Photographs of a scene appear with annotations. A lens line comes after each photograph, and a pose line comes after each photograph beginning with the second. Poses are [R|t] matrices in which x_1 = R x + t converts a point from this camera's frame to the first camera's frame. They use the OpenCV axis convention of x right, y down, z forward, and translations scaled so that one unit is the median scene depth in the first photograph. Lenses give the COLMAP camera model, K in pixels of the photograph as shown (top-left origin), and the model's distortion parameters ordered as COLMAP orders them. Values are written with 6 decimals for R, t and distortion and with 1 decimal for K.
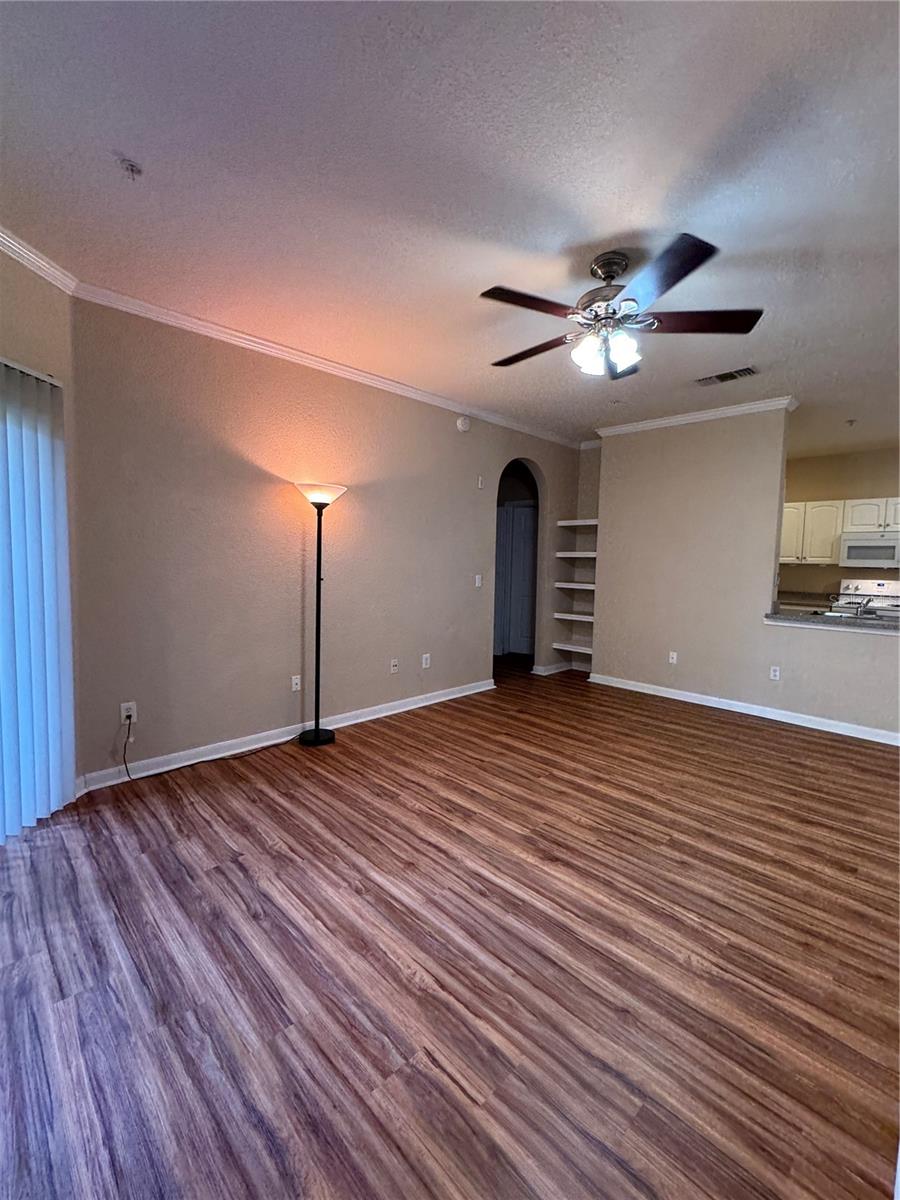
lens RADIAL K [[484.9, 0, 456.3], [0, 484.9, 598.1], [0, 0, 1]] dist [-0.000382, 0.001103]
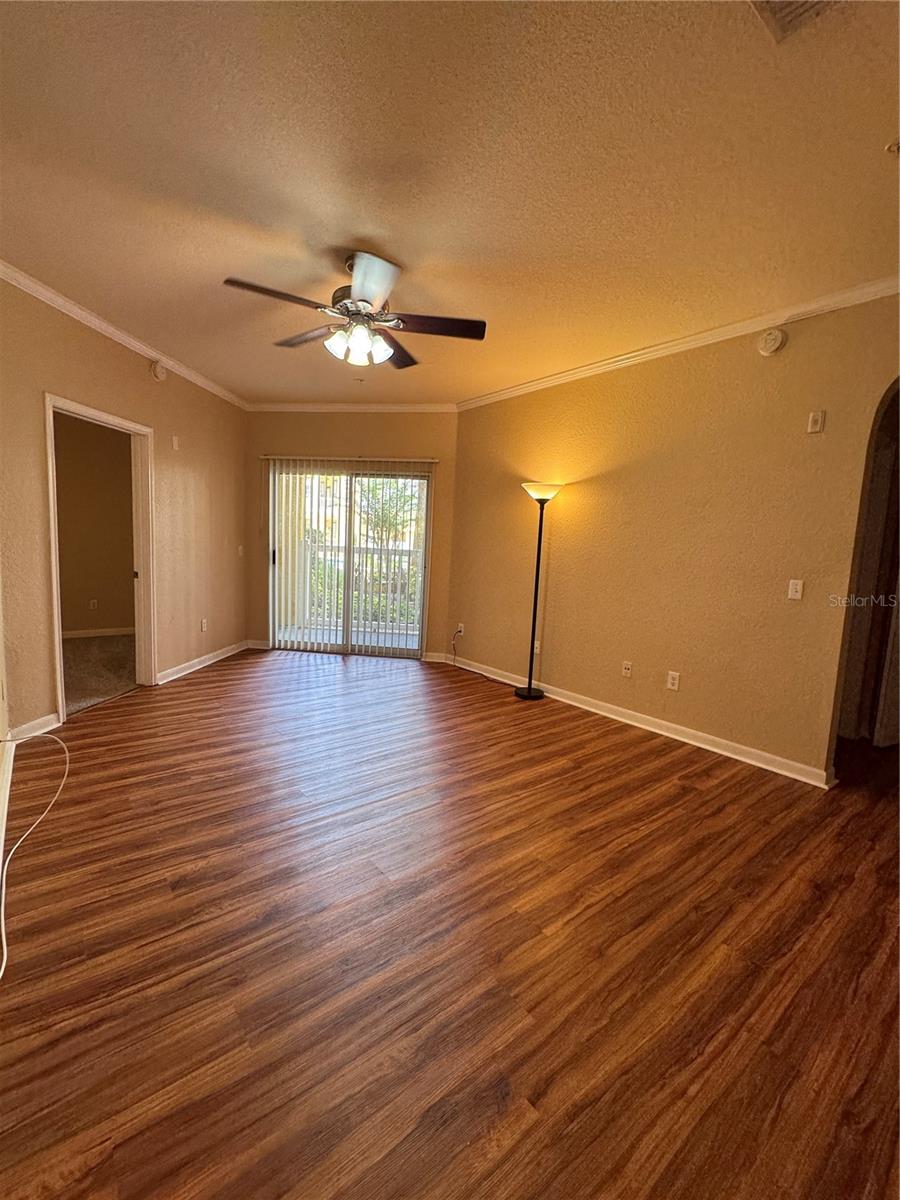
lens RADIAL K [[484.9, 0, 447.1], [0, 484.9, 595.4], [0, 0, 1]] dist [-0.000382, 0.001103]
pose [[-0.064536, 0.083591, -0.994408, 0.934929], [-0.121710, 0.988387, 0.090983, -0.040844], [0.990465, 0.126901, -0.053613, 0.857336]]
